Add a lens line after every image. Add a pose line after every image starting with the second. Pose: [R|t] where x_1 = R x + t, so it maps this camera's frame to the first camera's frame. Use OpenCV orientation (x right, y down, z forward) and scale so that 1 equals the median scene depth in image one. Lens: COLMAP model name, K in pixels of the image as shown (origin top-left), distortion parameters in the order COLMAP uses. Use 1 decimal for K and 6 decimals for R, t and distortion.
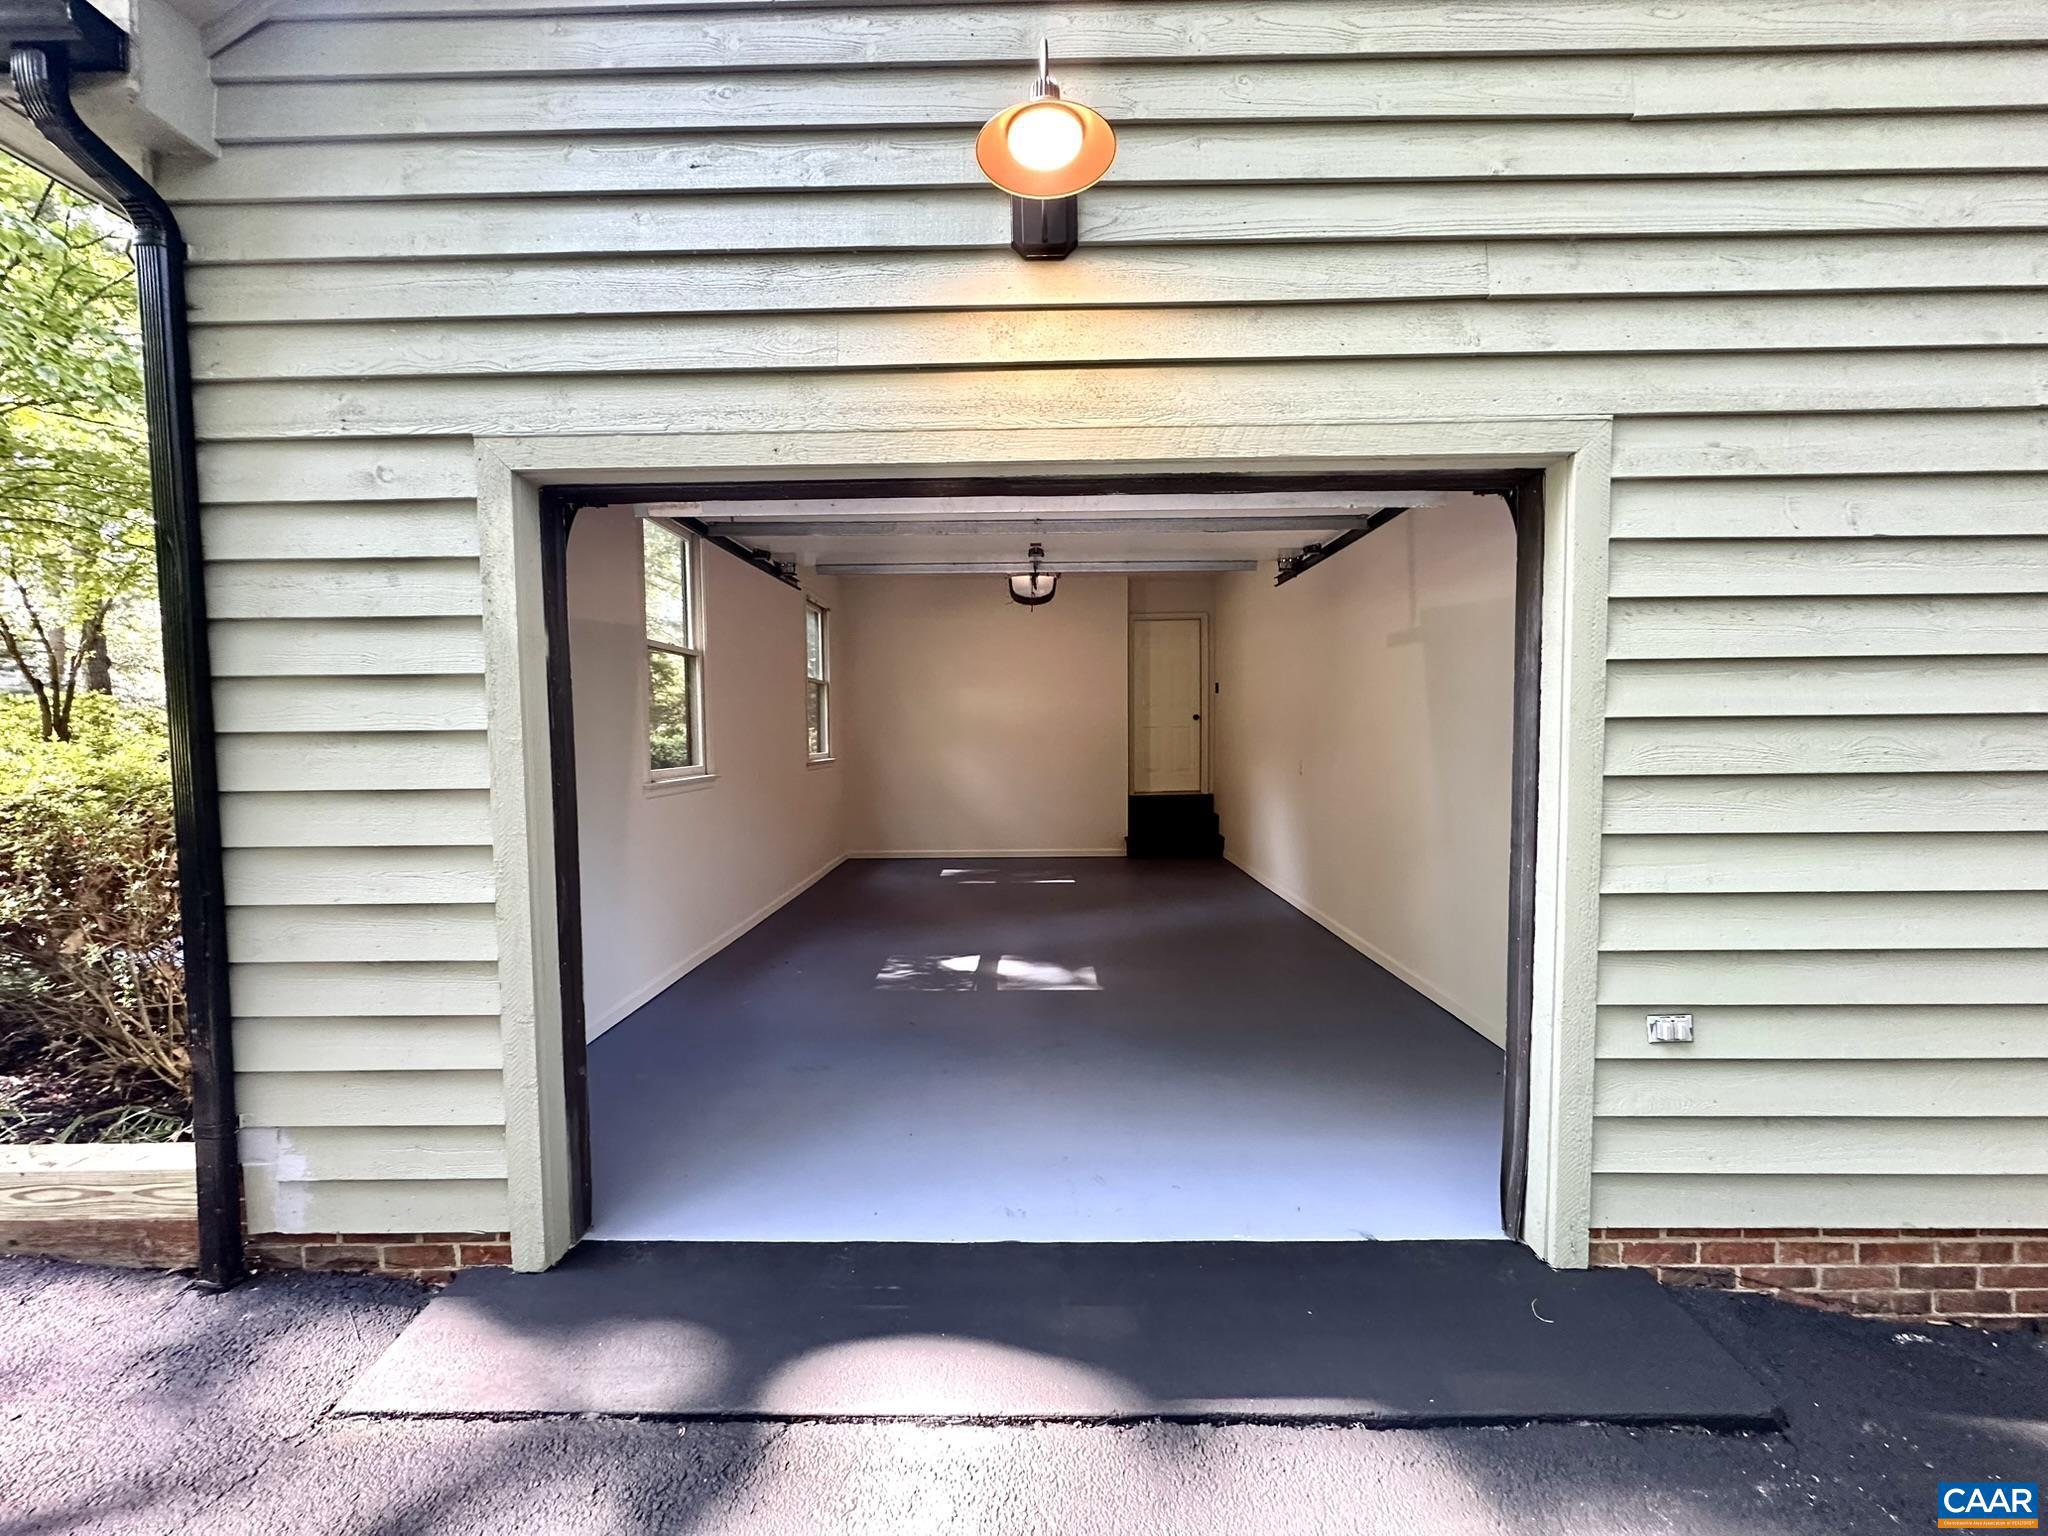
lens RADIAL K [[803.1, 0, 1018.9], [0, 803.1, 743.1], [0, 0, 1]] dist [0.001722, 0.000260]
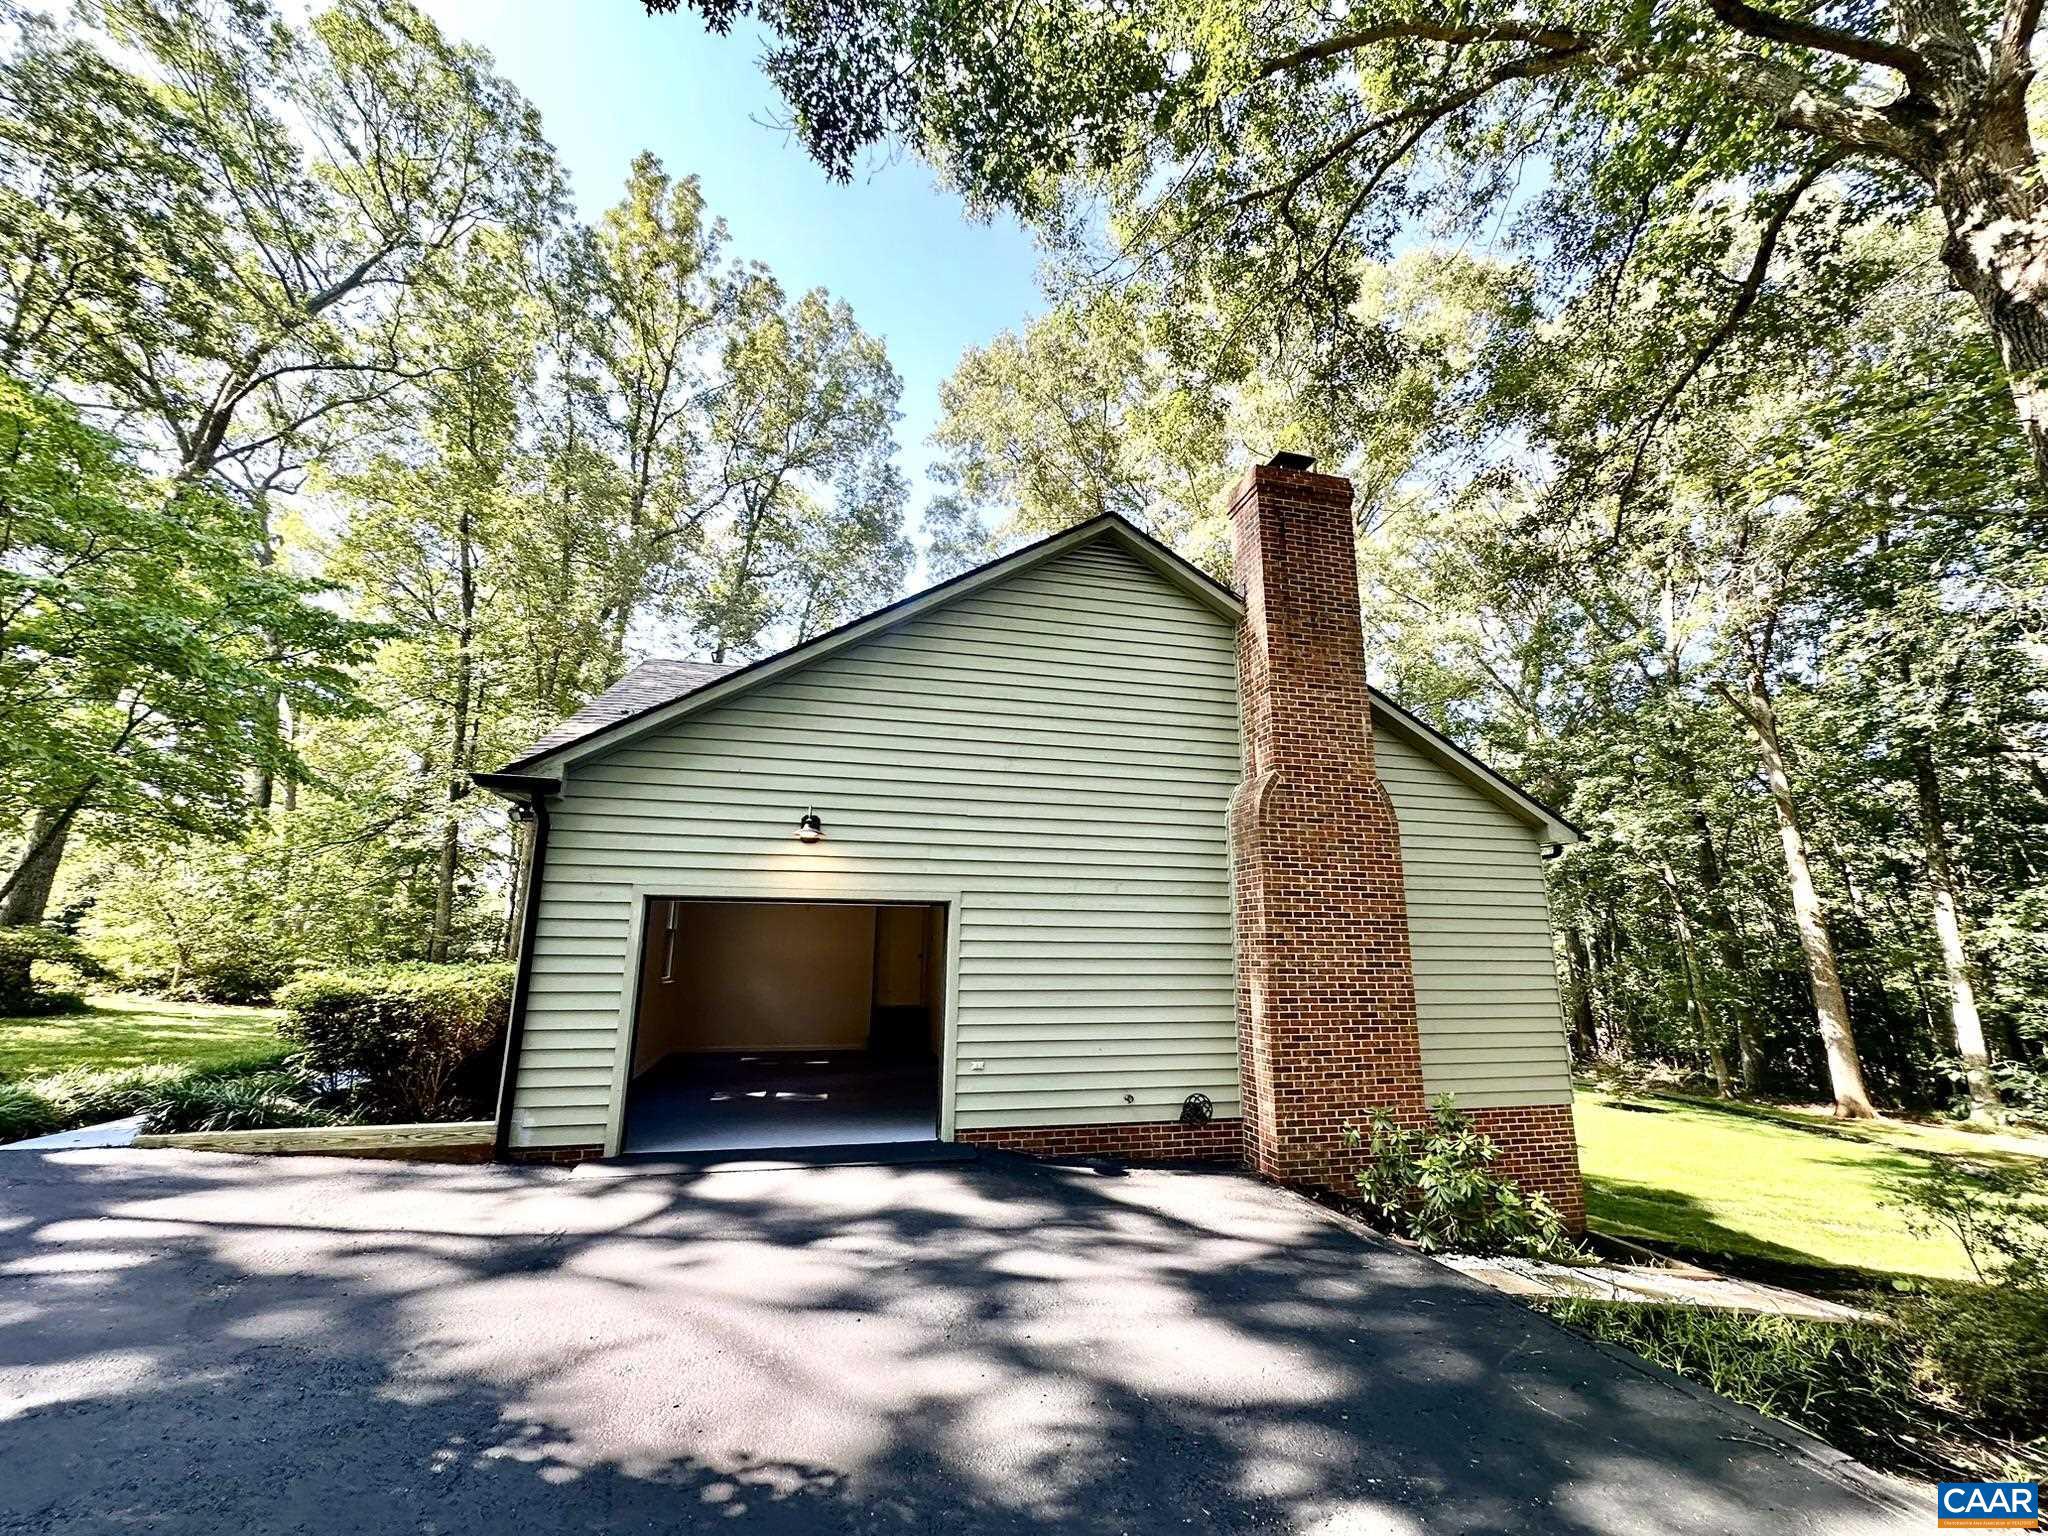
lens RADIAL K [[803.1, 0, 1018.9], [0, 803.1, 743.1], [0, 0, 1]] dist [0.001722, 0.000260]
pose [[0.969130, 0.073599, 0.235309, 0.050970], [-0.006023, 0.961188, -0.275829, -0.032020], [-0.246477, 0.265897, 0.931959, -2.651146]]
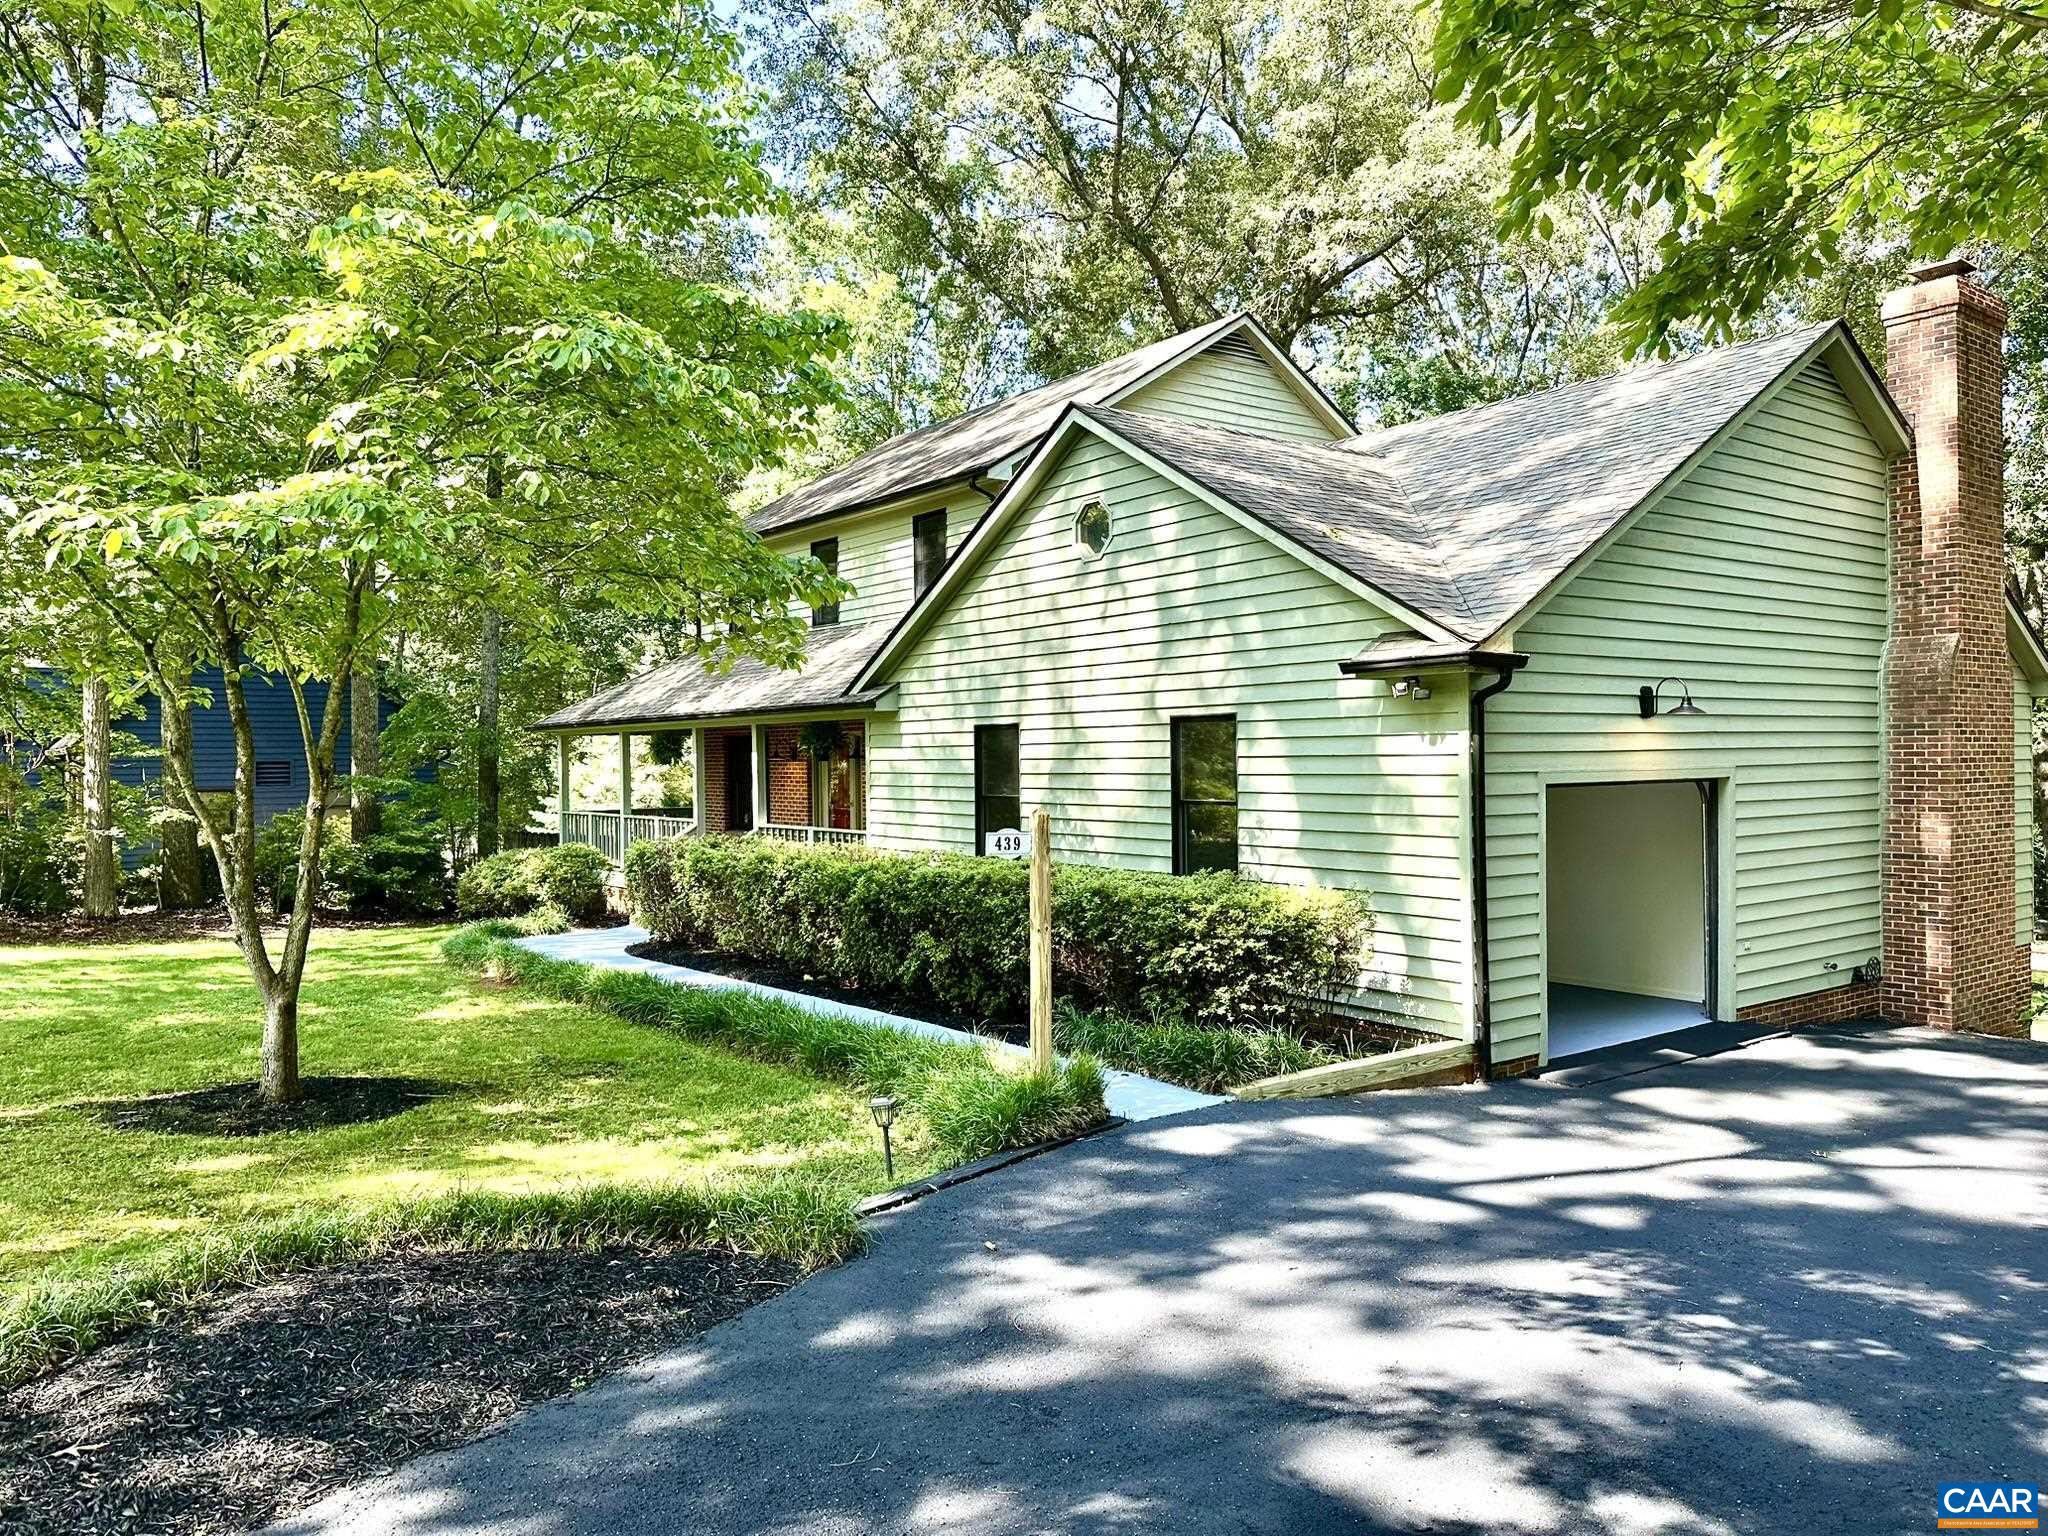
lens RADIAL K [[1443.1, 0, 1024.0], [0, 1443.1, 768.0], [0, 0, 1]] dist [0.066941, -0.087506]
pose [[0.797411, -0.005389, 0.603412, -5.225640], [0.039342, 0.998297, -0.043074, -0.239023], [-0.602152, 0.058087, 0.796265, -2.033099]]
